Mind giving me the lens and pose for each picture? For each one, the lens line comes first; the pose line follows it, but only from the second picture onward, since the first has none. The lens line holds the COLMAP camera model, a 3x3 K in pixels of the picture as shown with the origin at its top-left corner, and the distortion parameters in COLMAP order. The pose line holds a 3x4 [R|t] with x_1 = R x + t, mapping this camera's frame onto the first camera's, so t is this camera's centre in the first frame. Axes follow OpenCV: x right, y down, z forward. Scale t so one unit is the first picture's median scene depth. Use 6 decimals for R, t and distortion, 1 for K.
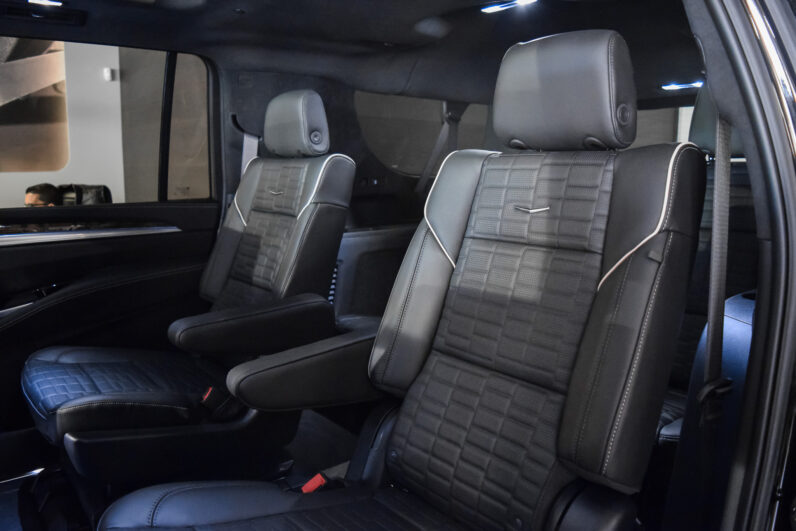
lens RADIAL K [[638.6, 0, 398.0], [0, 638.6, 265.5], [0, 0, 1]] dist [-0.094314, 0.003165]
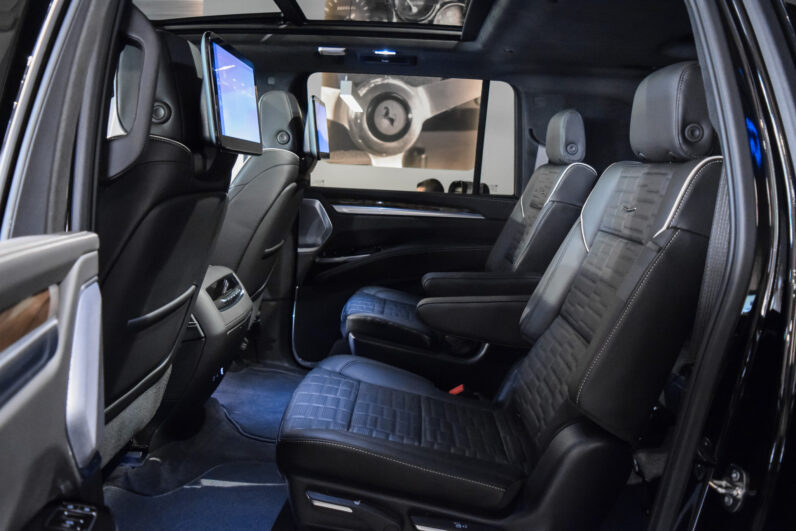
lens RADIAL K [[619.8, 0, 376.4], [0, 619.8, 266.6], [0, 0, 1]] dist [-0.075913, 0.010875]
pose [[0.764554, 0.138346, -0.629537, 0.380699], [-0.144091, 0.988661, 0.042272, 0.026719], [0.628247, 0.058392, 0.775820, -0.140471]]
